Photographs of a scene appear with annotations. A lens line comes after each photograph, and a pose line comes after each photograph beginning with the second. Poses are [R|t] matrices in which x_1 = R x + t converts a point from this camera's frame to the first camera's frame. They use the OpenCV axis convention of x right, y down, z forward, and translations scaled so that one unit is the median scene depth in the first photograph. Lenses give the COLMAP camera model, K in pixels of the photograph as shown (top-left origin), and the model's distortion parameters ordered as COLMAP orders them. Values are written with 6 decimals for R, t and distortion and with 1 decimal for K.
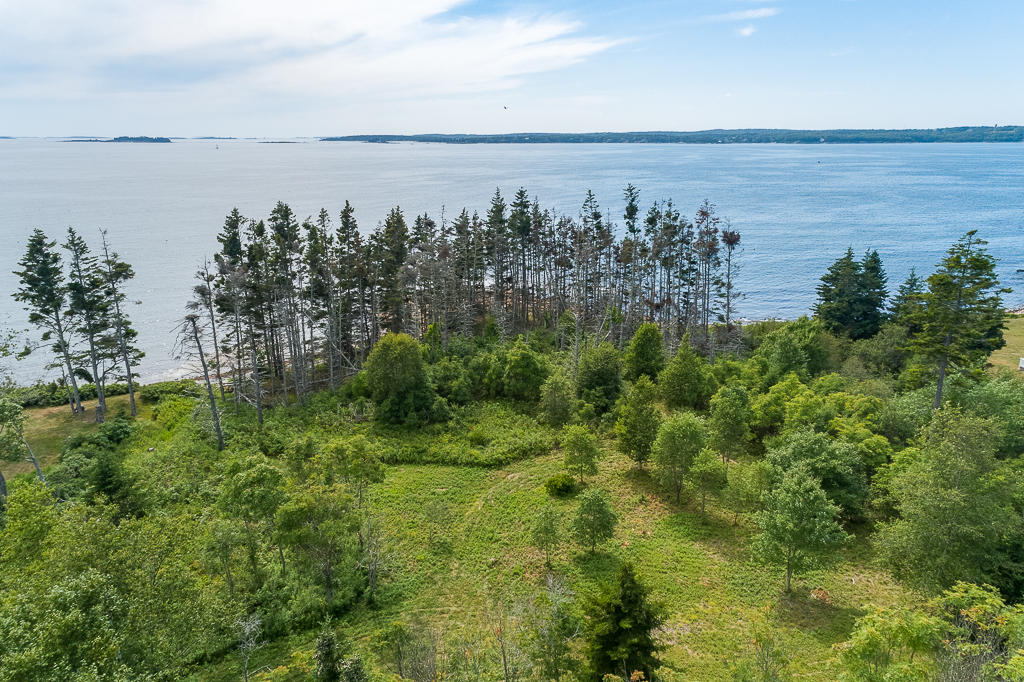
lens RADIAL K [[671.8, 0, 512.0], [0, 671.8, 341.0], [0, 0, 1]] dist [0.007347, 0.004082]
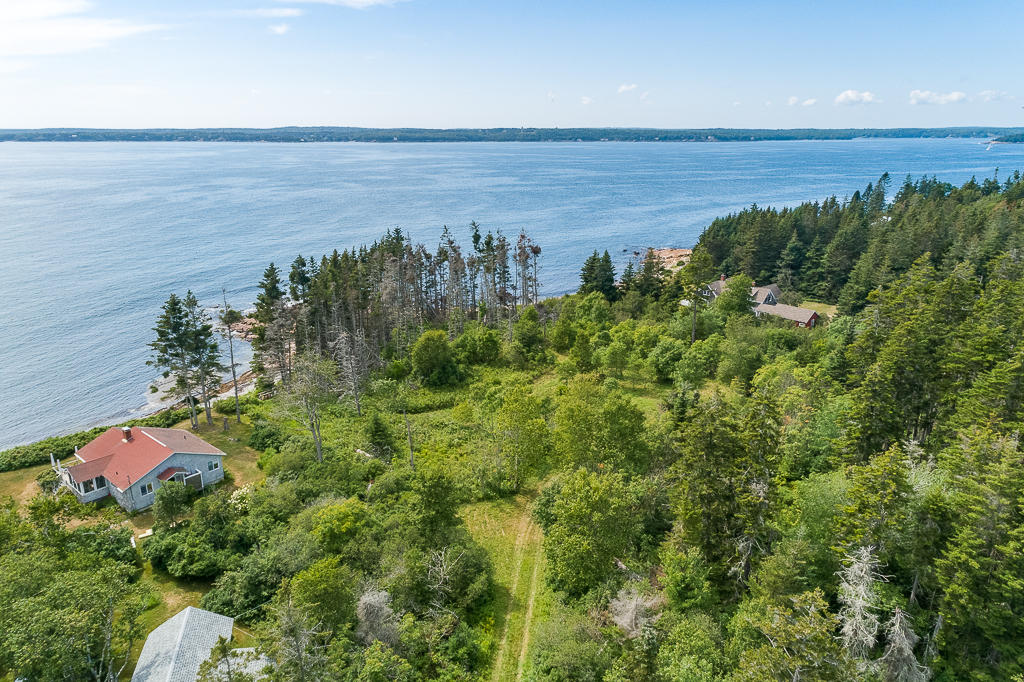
lens RADIAL K [[671.8, 0, 512.0], [0, 671.8, 341.0], [0, 0, 1]] dist [0.007347, 0.004082]
pose [[0.831308, -0.159156, 0.532538, -0.613339], [0.156795, 0.986363, 0.050026, -0.026968], [-0.533237, 0.041913, 0.844927, -0.324712]]
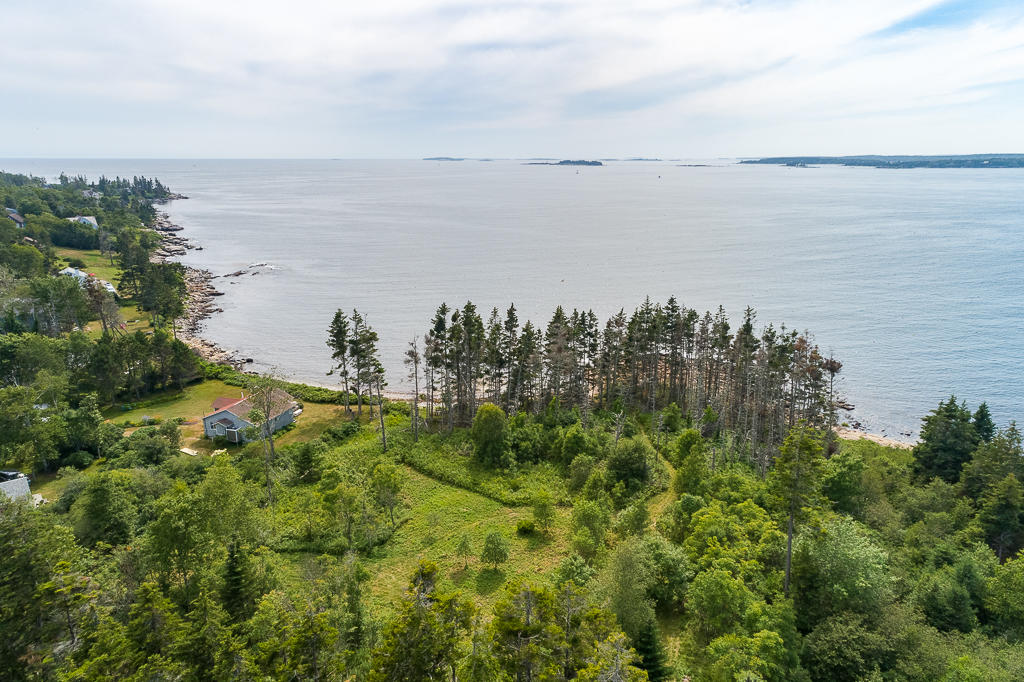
lens RADIAL K [[671.8, 0, 512.0], [0, 671.8, 341.0], [0, 0, 1]] dist [0.007347, 0.004082]
pose [[0.834283, 0.140509, -0.533132, 0.464694], [-0.156346, 0.987579, 0.015619, -0.128838], [0.528704, 0.070323, 0.845888, -0.191789]]
